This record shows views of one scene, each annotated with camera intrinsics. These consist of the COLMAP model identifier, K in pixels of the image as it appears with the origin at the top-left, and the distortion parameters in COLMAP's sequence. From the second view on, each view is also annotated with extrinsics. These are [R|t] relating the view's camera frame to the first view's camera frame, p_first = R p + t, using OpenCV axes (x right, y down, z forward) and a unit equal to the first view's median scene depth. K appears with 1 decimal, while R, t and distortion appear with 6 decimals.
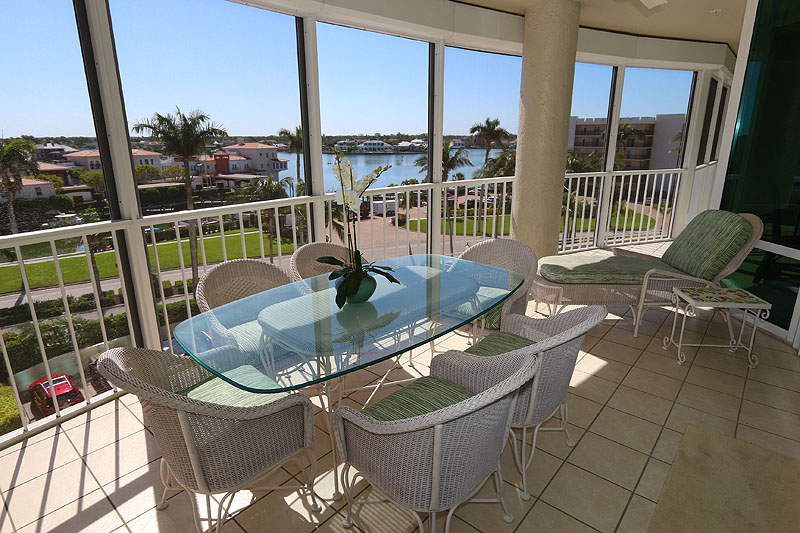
lens RADIAL K [[446.5, 0, 399.6], [0, 446.5, 265.6], [0, 0, 1]] dist [-0.000674, 0.000106]
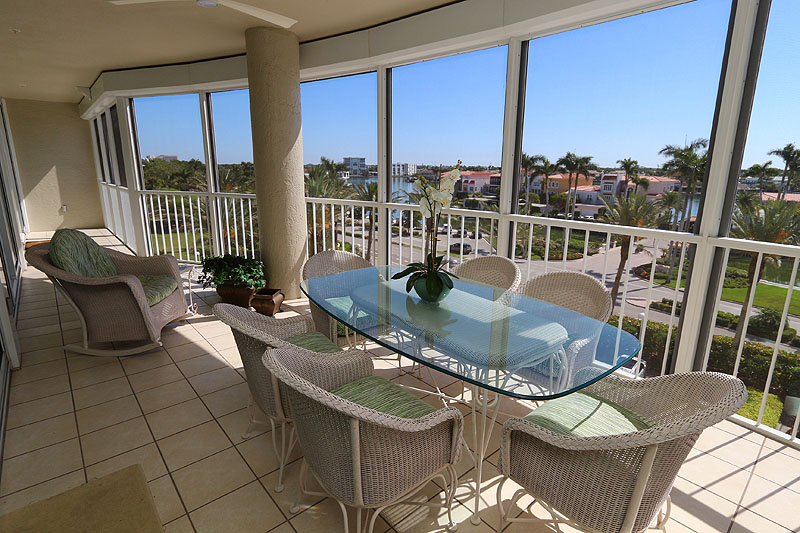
lens RADIAL K [[406.9, 0, 401.7], [0, 406.9, 263.4], [0, 0, 1]] dist [-0.004510, -0.000832]
pose [[-0.137628, 0.256140, -0.956792, 0.720155], [-0.271728, 0.919159, 0.285151, -0.241208], [0.952482, 0.299232, -0.056902, 0.807438]]
